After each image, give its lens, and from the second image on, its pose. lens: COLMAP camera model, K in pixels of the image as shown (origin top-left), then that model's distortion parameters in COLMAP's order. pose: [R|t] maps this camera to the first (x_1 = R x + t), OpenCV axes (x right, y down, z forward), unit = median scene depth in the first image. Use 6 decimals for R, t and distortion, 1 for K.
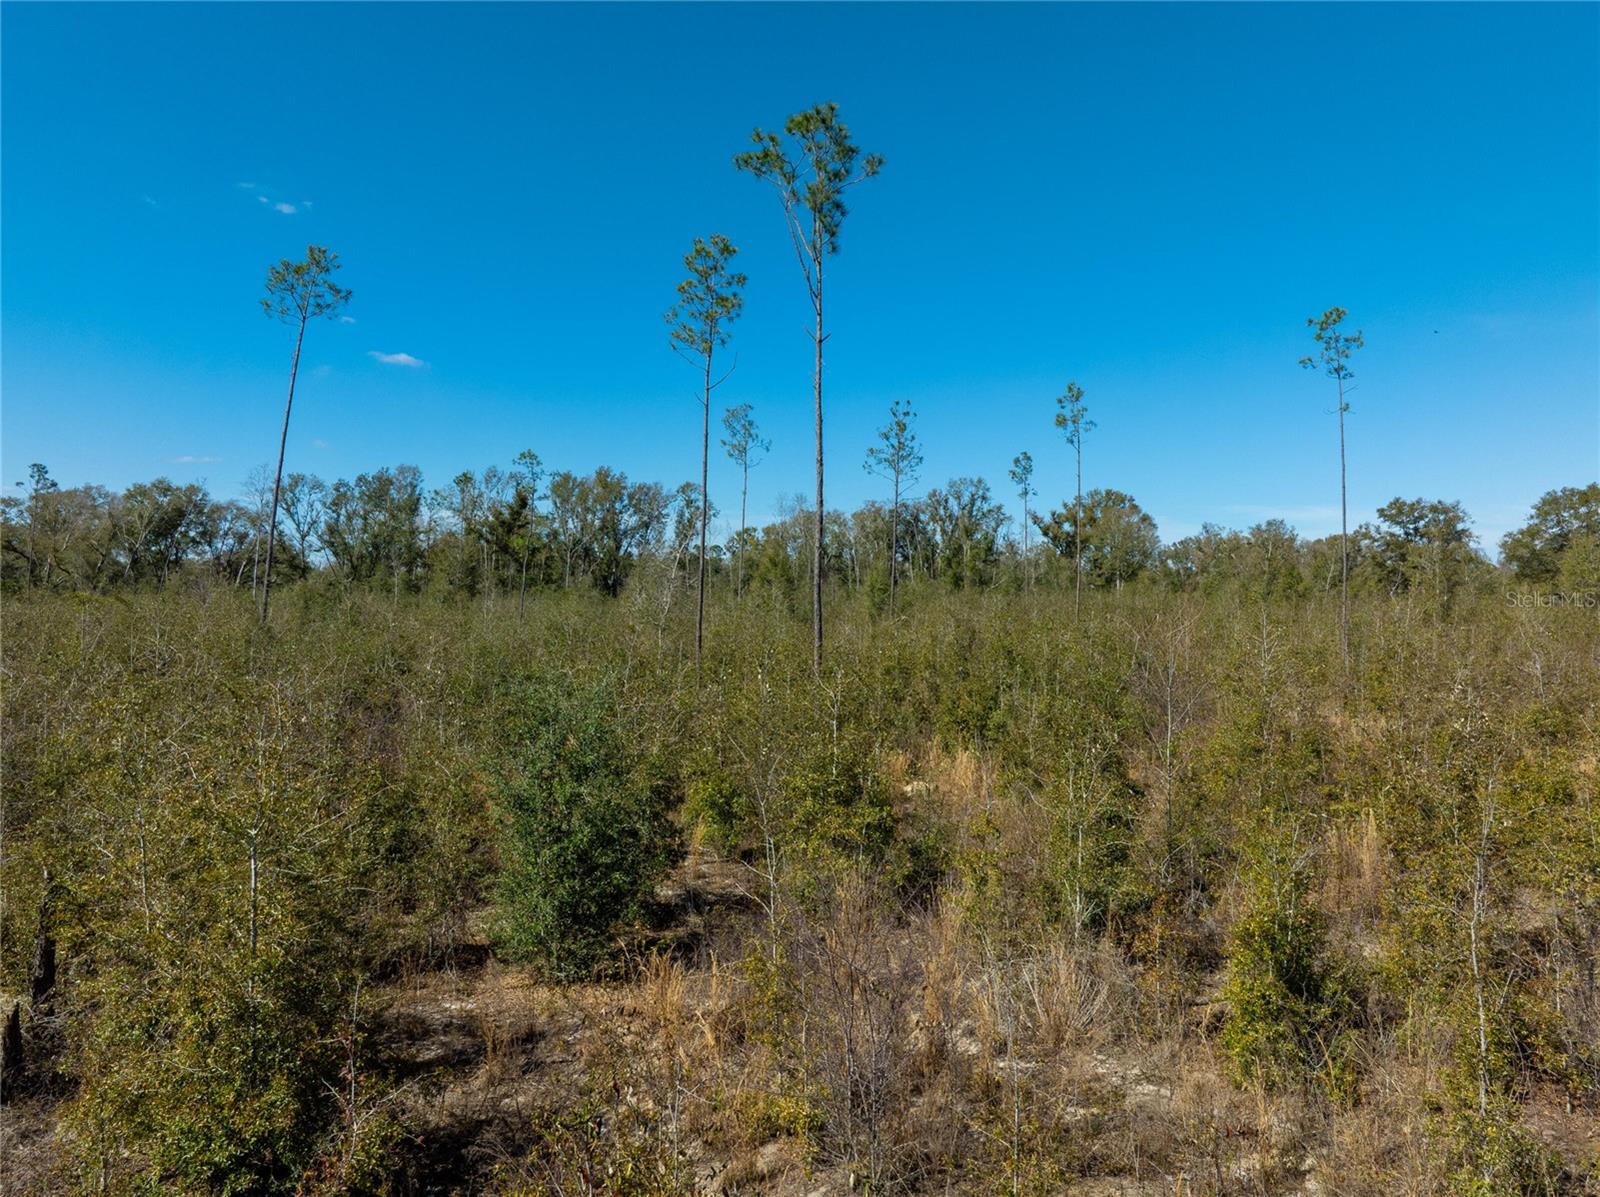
lens RADIAL K [[1135.4, 0, 804.8], [0, 1135.4, 600.4], [0, 0, 1]] dist [-0.004772, 0.007394]
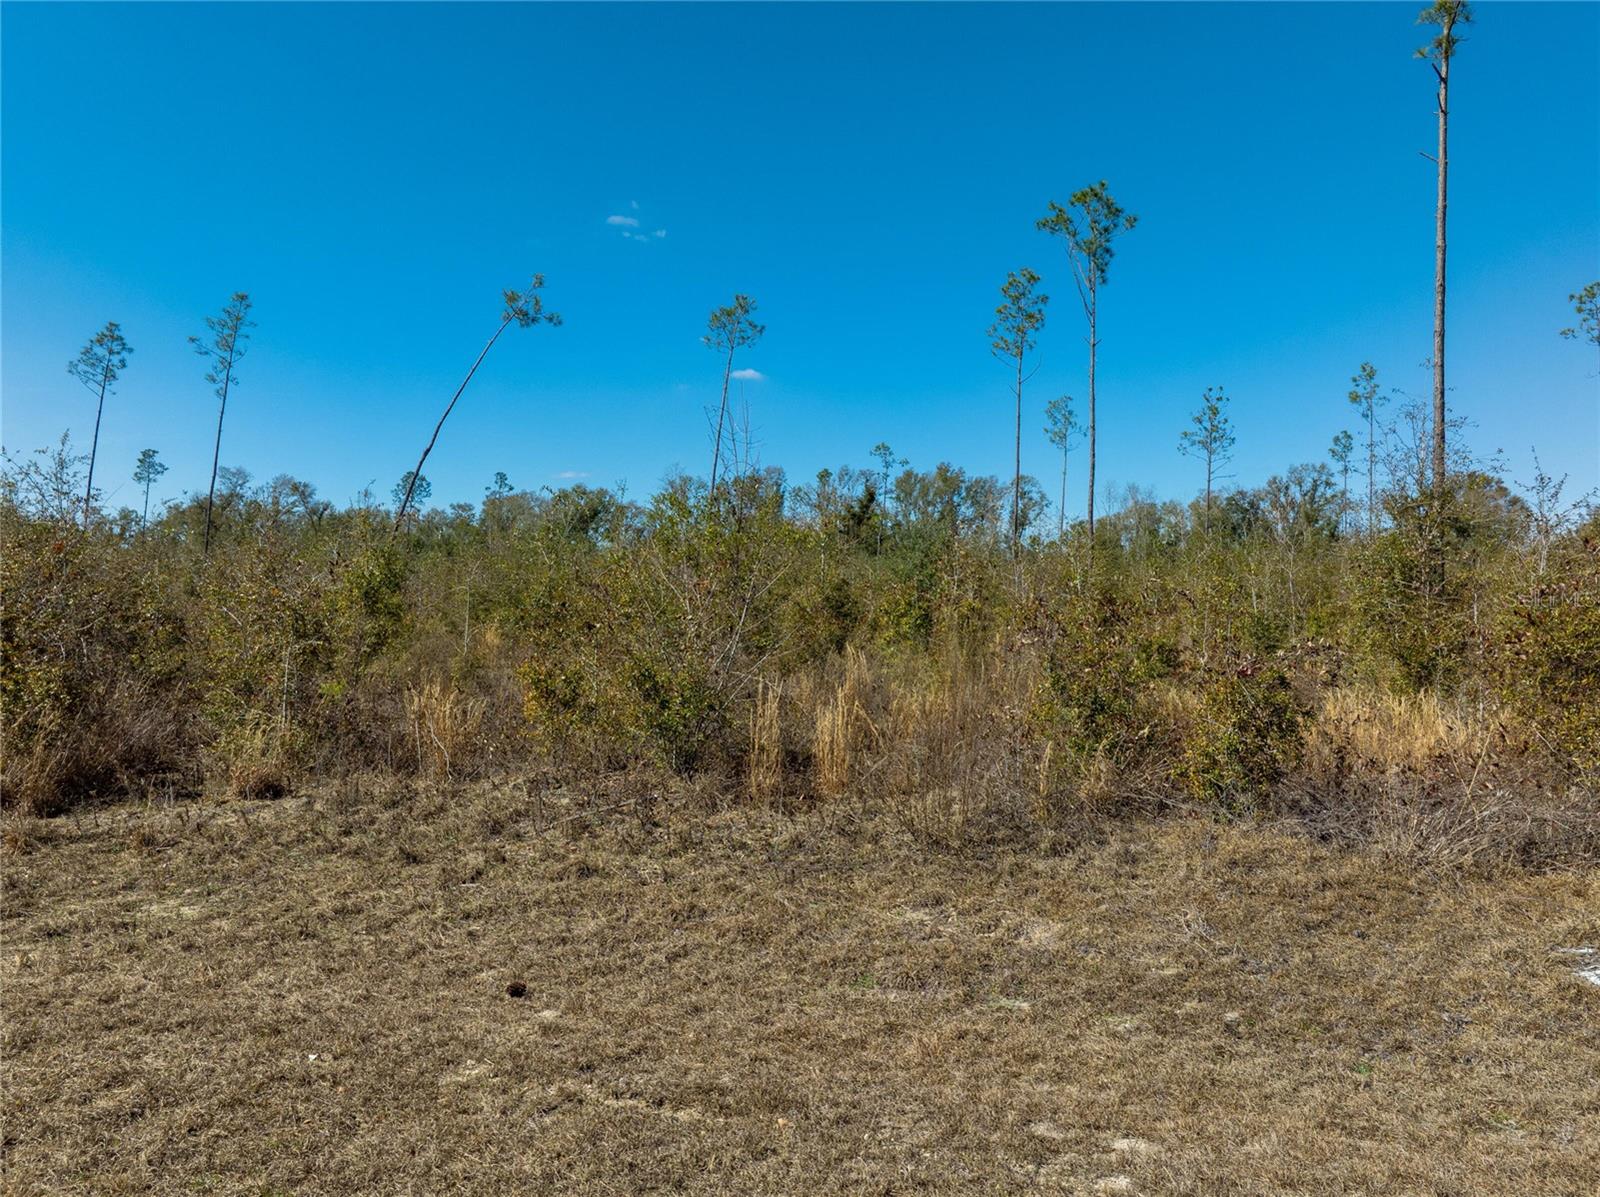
lens RADIAL K [[1146.4, 0, 796.9], [0, 1146.4, 612.8], [0, 0, 1]] dist [0.011120, -0.026396]
pose [[0.955012, 0.007833, -0.296462, 0.090779], [-0.006070, 0.999958, 0.006864, 0.110061], [0.296504, -0.004756, 0.955020, -0.532827]]
